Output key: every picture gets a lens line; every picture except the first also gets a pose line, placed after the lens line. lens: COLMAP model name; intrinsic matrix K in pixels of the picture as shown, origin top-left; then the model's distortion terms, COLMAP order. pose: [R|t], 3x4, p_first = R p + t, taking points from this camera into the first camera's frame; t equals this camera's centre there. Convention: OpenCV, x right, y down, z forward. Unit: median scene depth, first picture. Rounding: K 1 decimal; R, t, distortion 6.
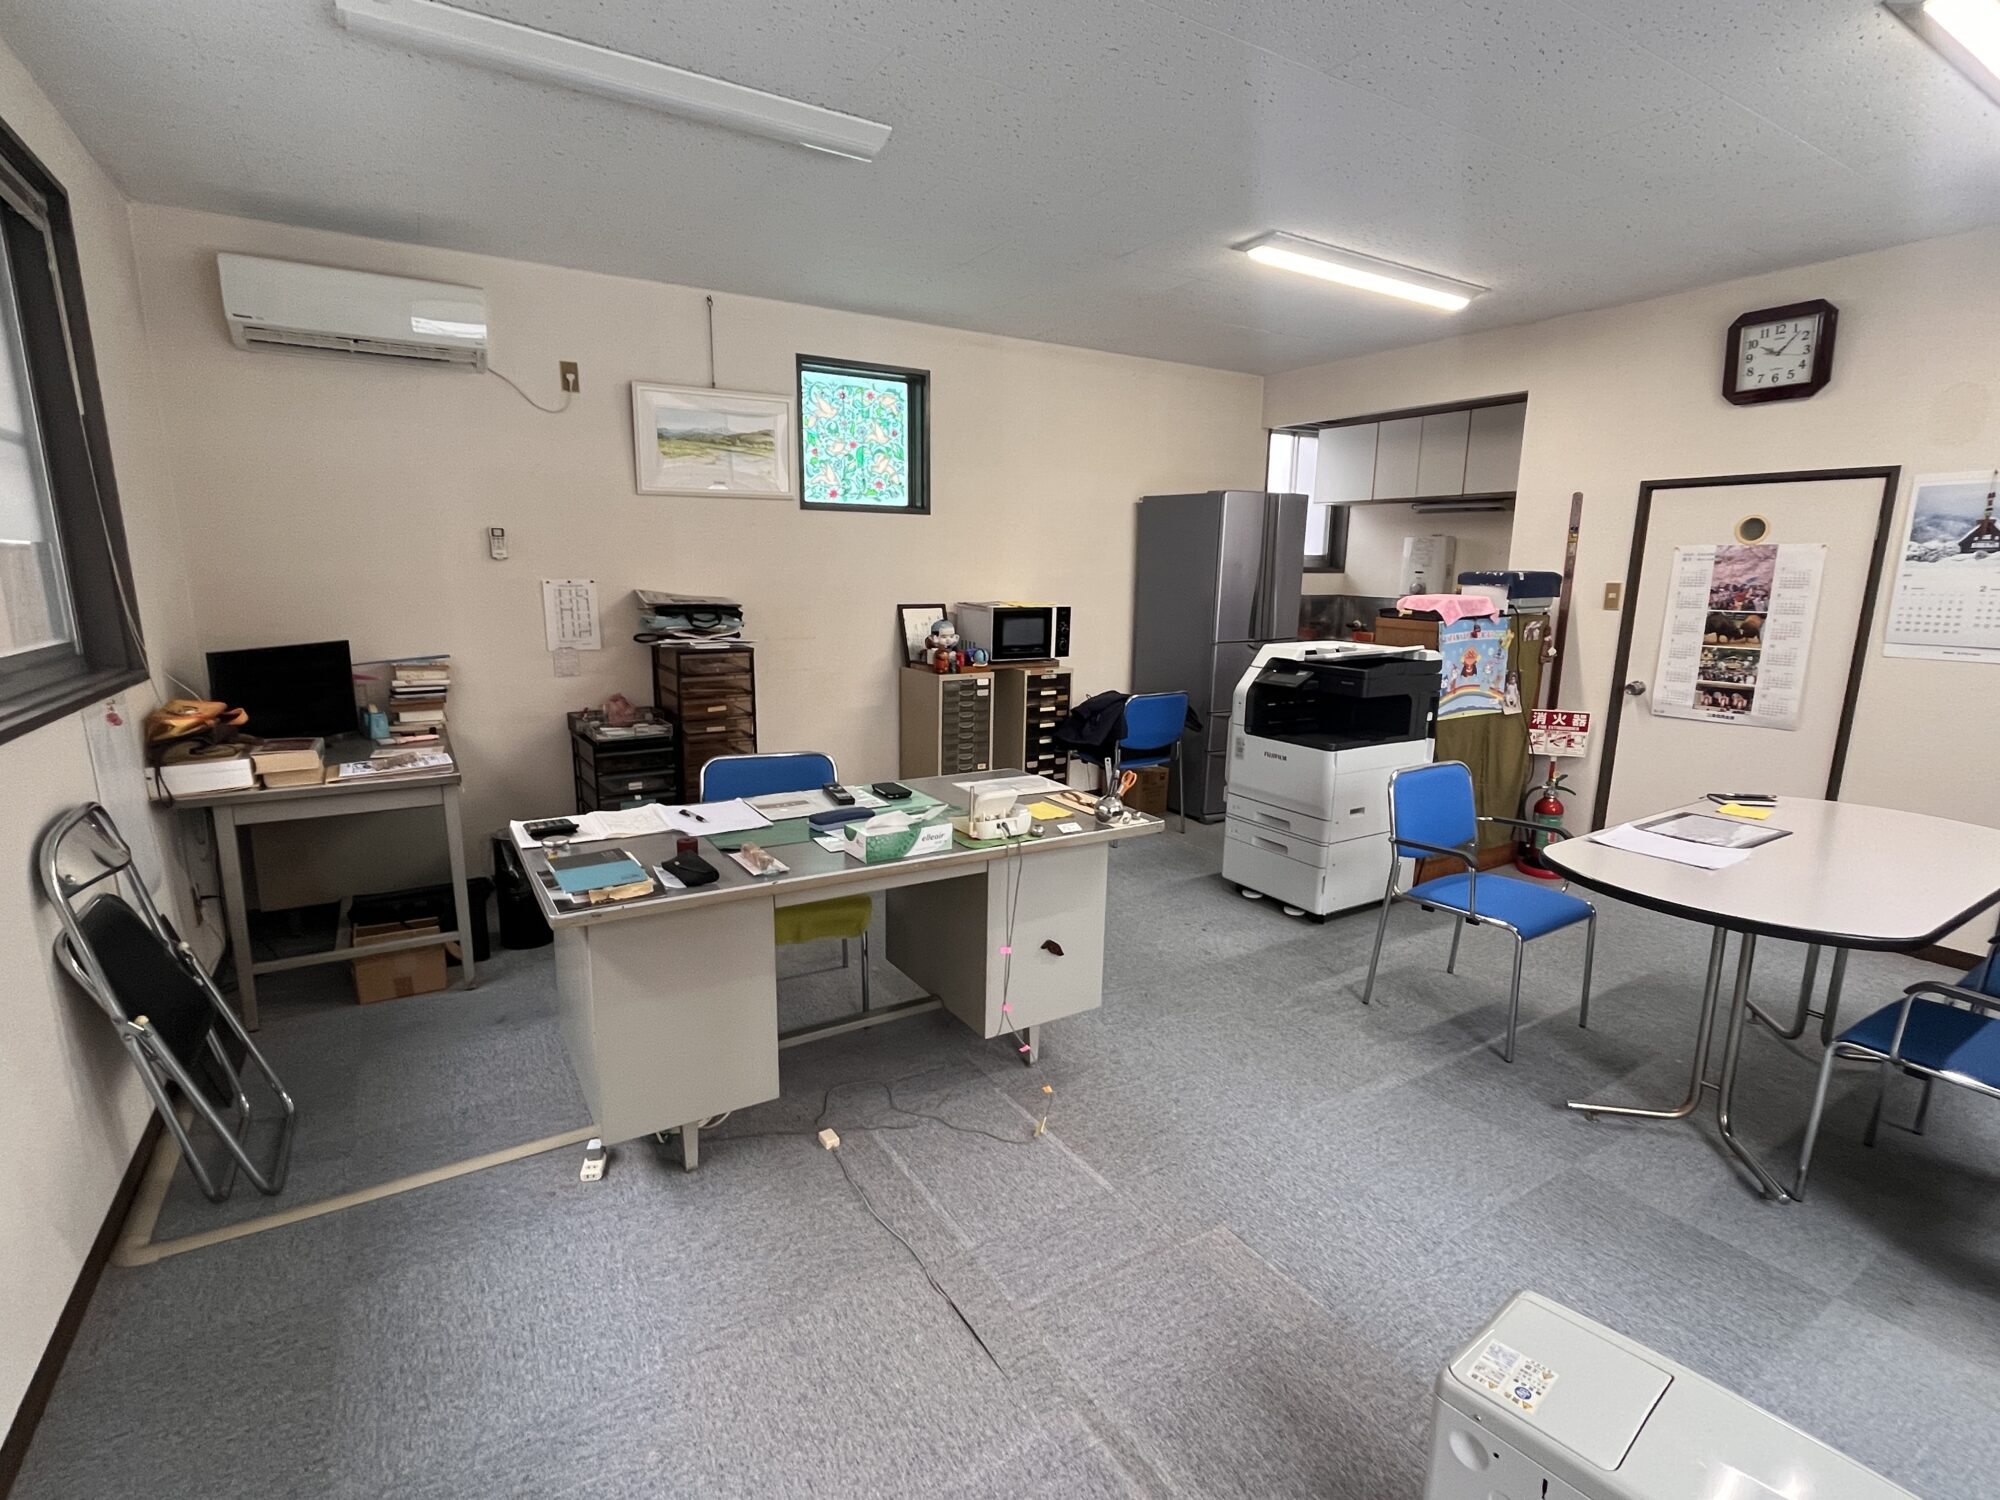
lens RADIAL K [[929.3, 0, 993.4], [0, 929.3, 749.9], [0, 0, 1]] dist [-0.000788, 0.000090]
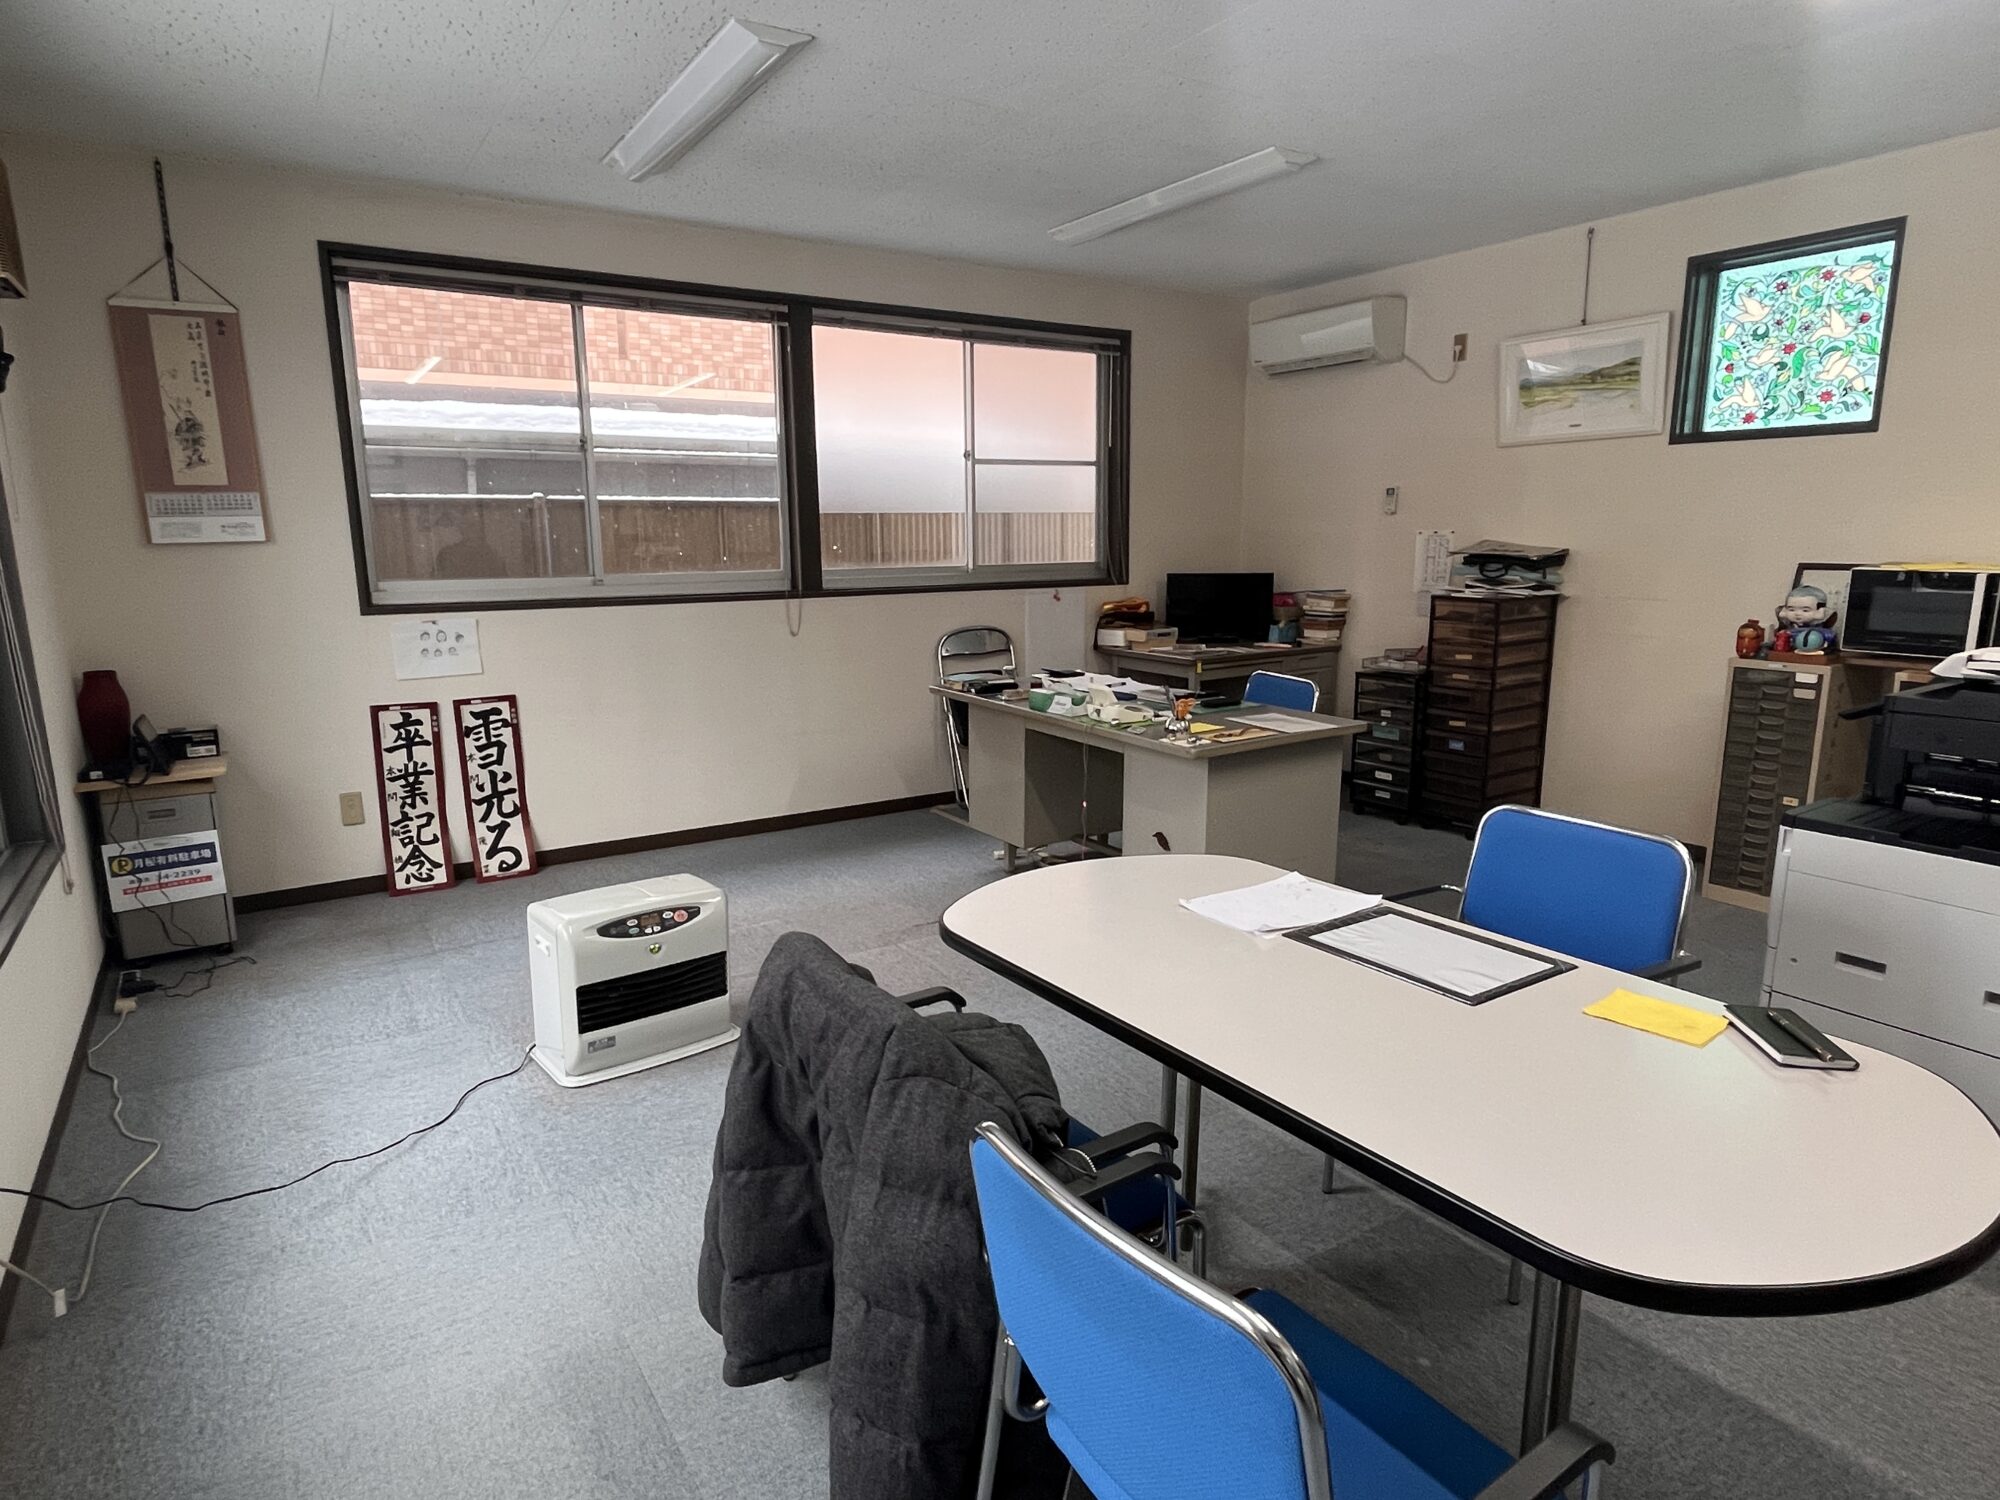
lens RADIAL K [[1125.0, 0, 994.5], [0, 1125.0, 747.8], [0, 0, 1]] dist [-0.003240, -0.002761]
pose [[0.038895, 0.182468, -0.982442, 0.788225], [-0.180117, 0.968362, 0.172722, -0.058965], [0.982876, 0.170237, 0.070530, 0.371049]]
